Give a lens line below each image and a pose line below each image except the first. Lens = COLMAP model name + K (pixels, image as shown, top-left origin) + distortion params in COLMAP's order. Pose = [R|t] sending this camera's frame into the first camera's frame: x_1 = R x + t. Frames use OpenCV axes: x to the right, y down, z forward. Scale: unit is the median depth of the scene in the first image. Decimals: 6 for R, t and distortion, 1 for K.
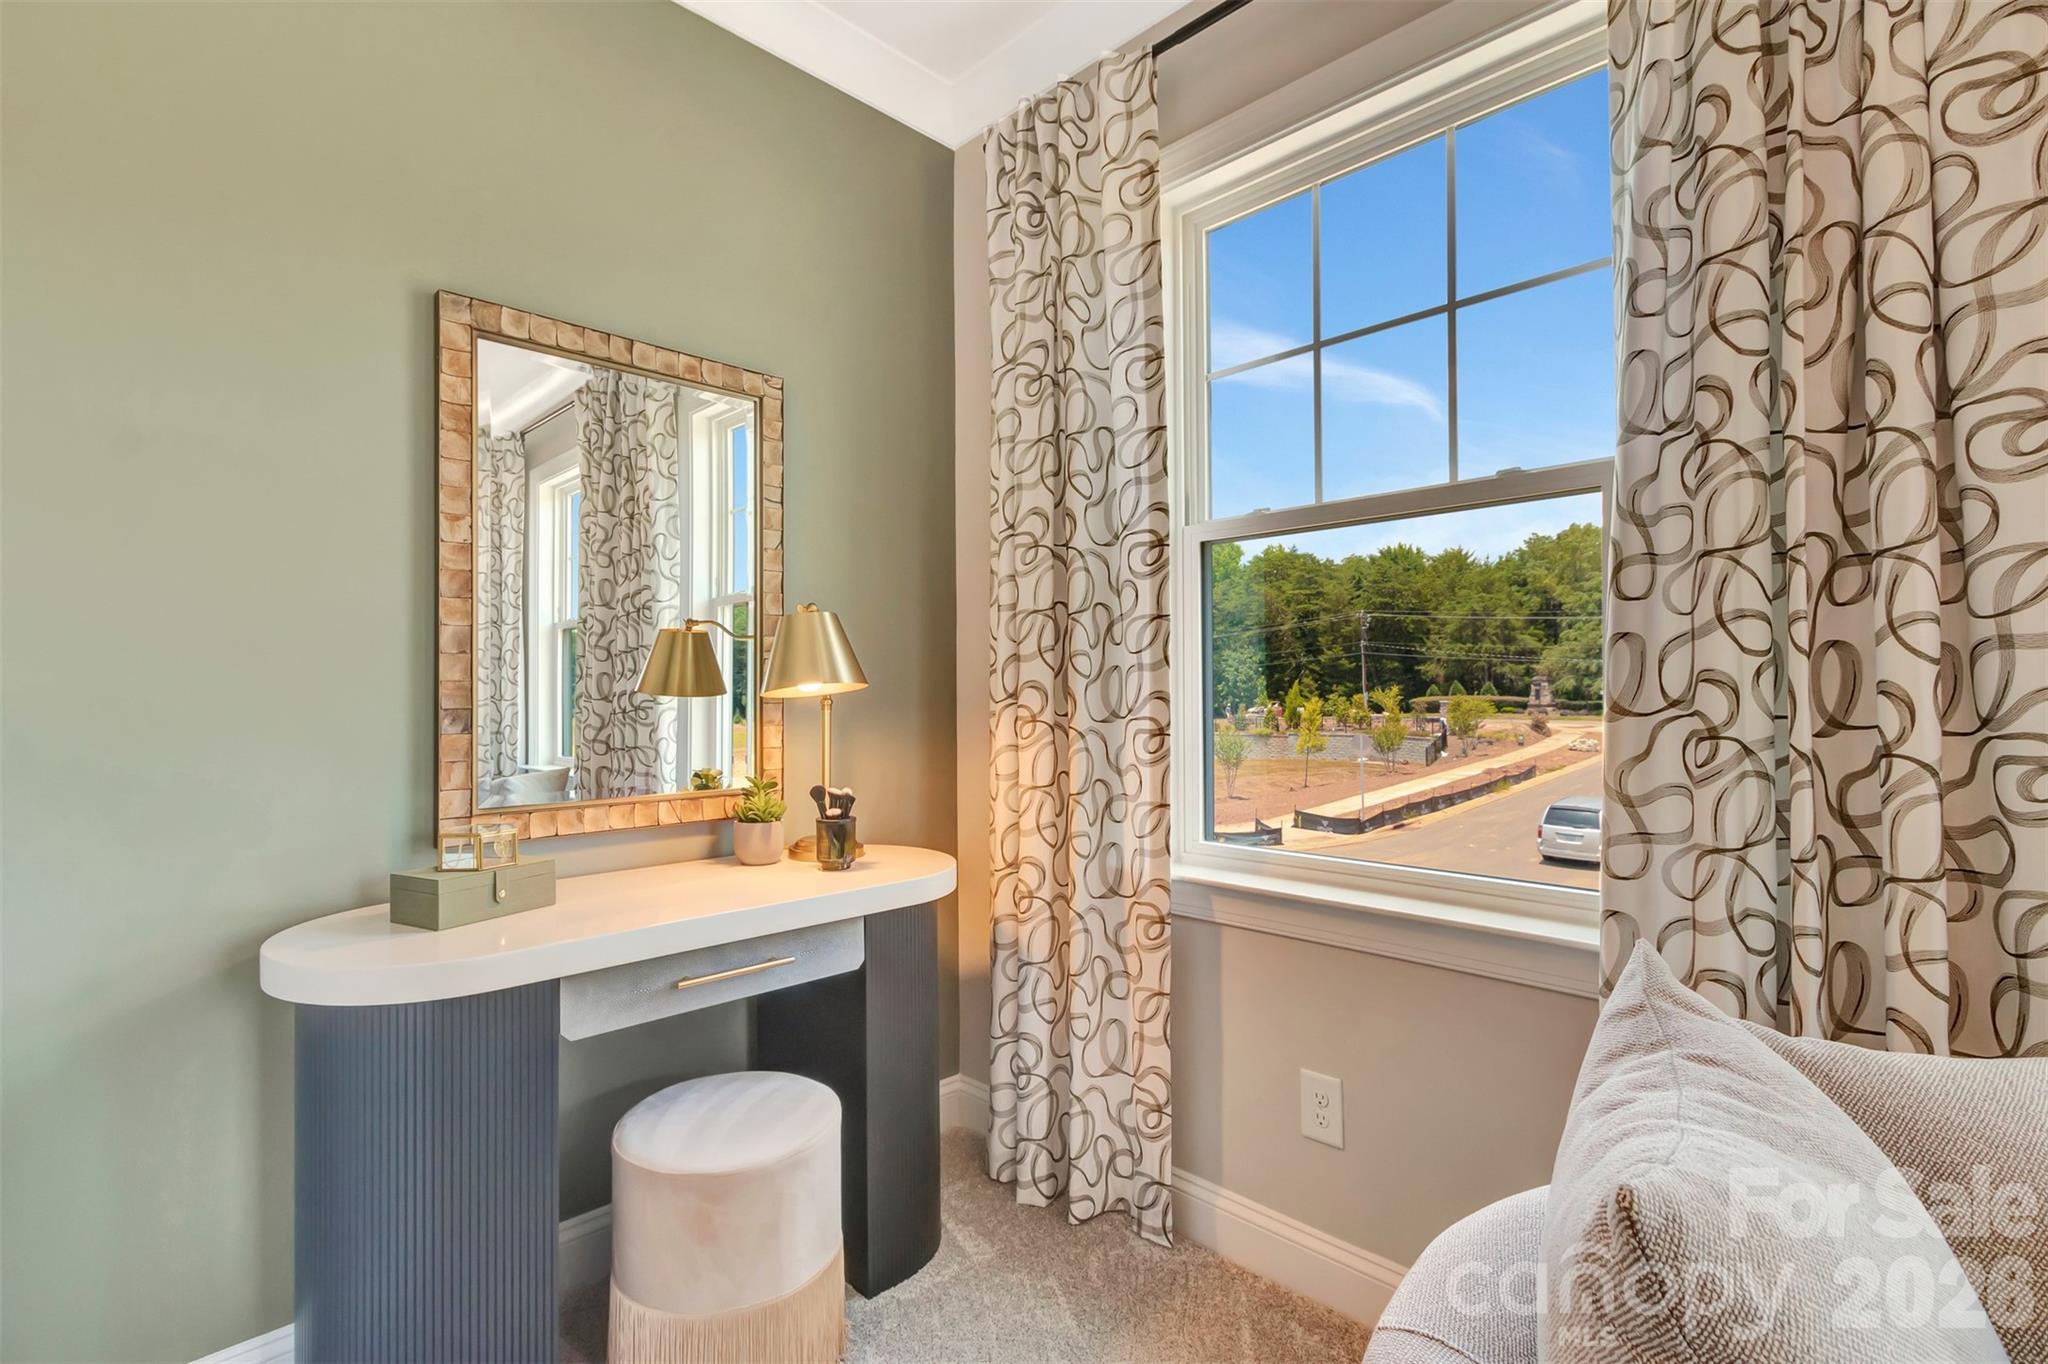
lens RADIAL K [[950.0, 0, 986.8], [0, 950.0, 685.8], [0, 0, 1]] dist [0.002733, -0.001818]
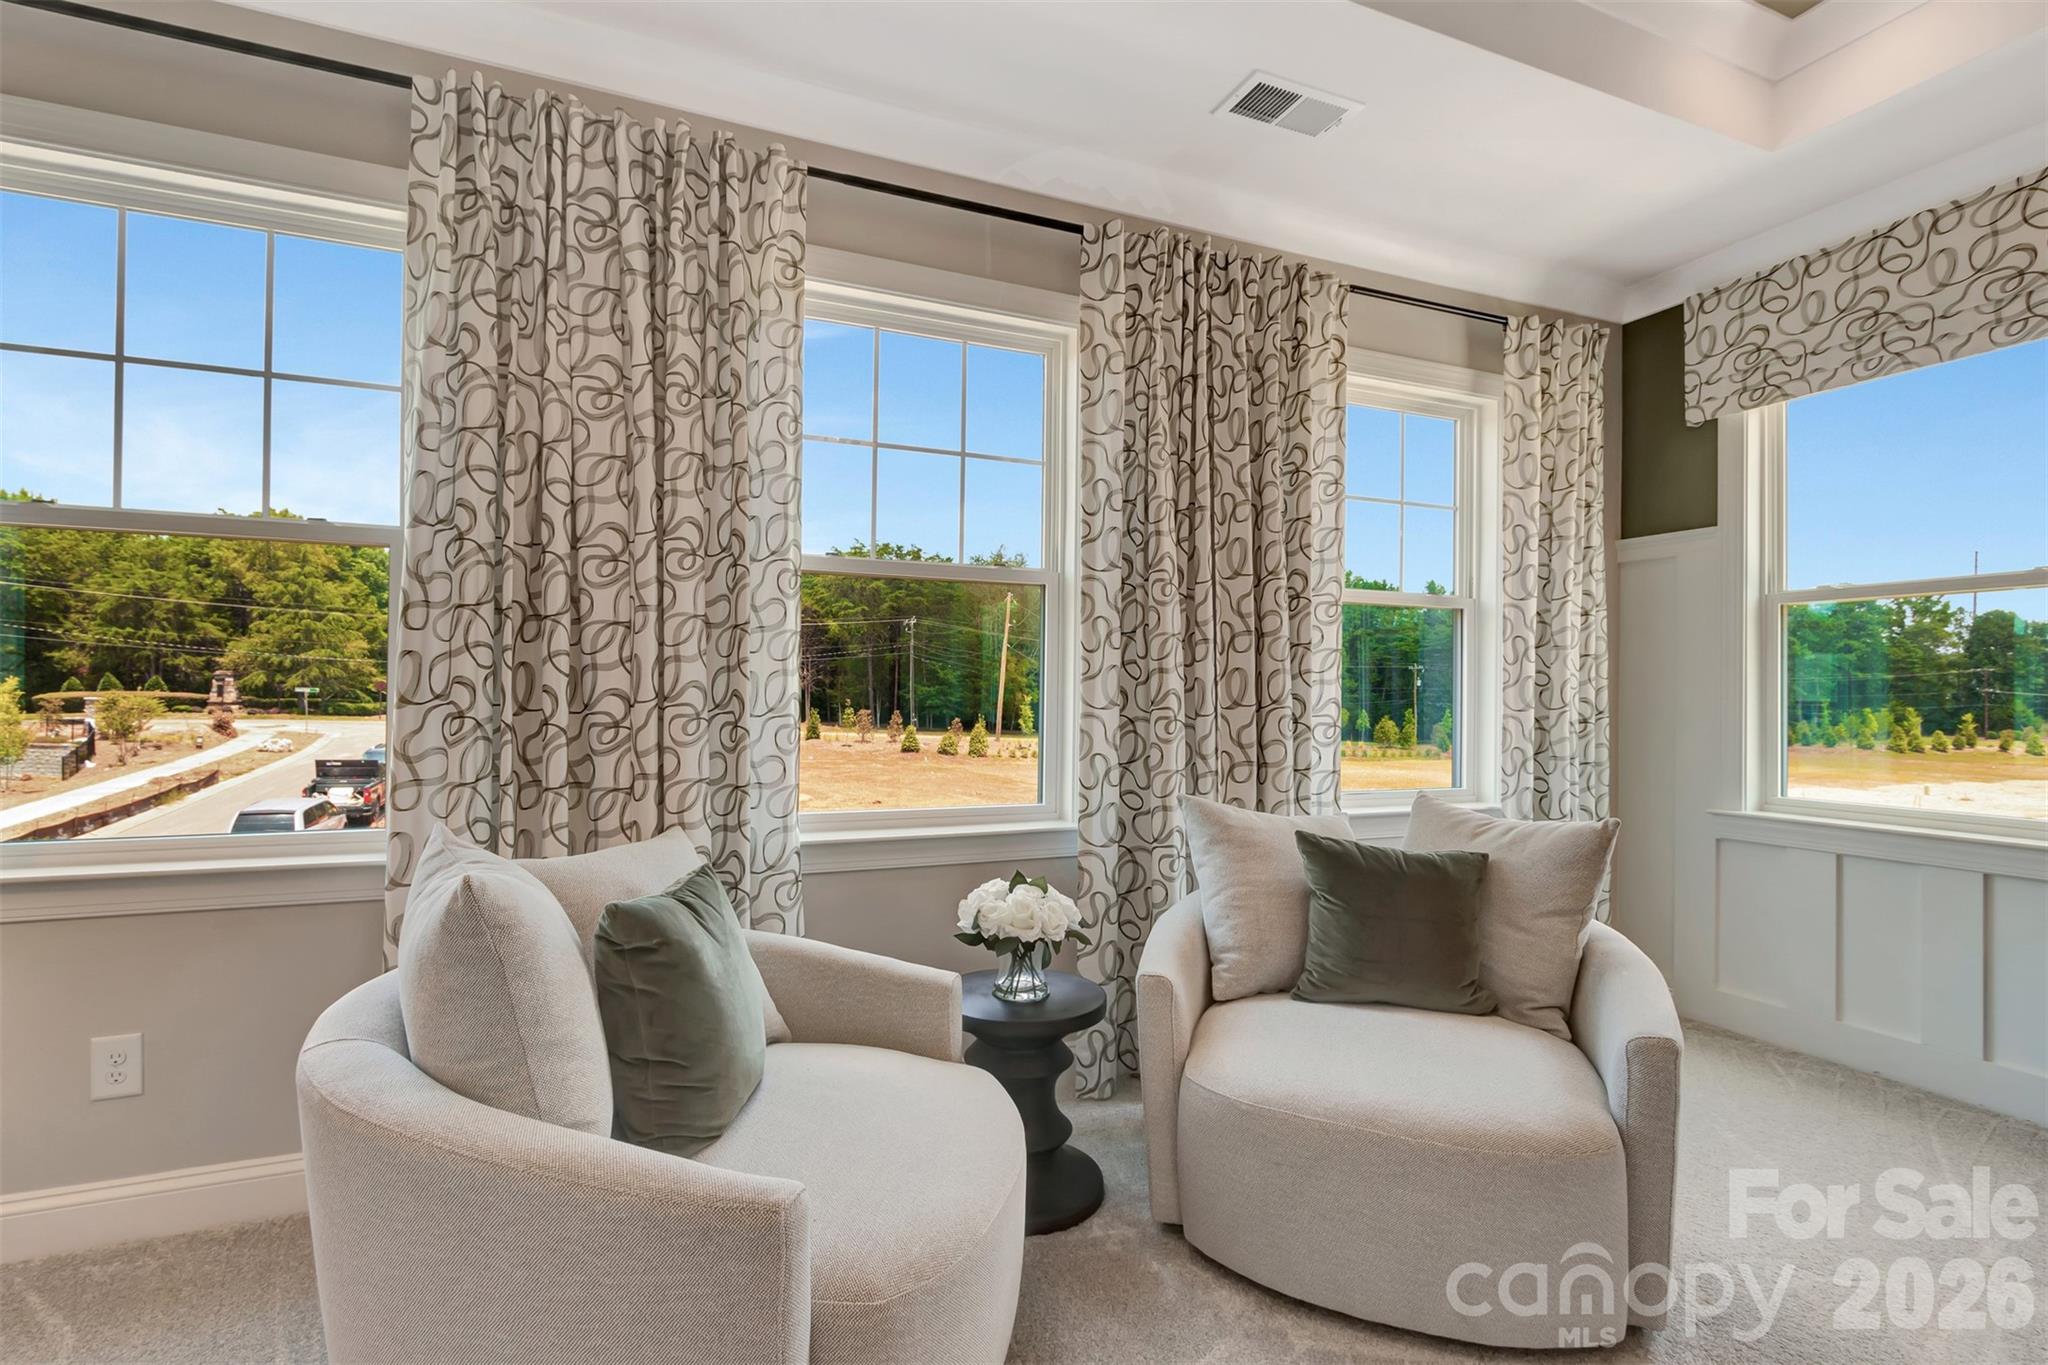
lens RADIAL K [[950.0, 0, 1018.0], [0, 950.0, 684.1], [0, 0, 1]] dist [0.002733, -0.001818]
pose [[0.339956, 0.018718, 0.940255, -0.475209], [-0.019205, 0.999732, -0.012958, -0.000456], [-0.940245, -0.013652, 0.340224, -0.486400]]
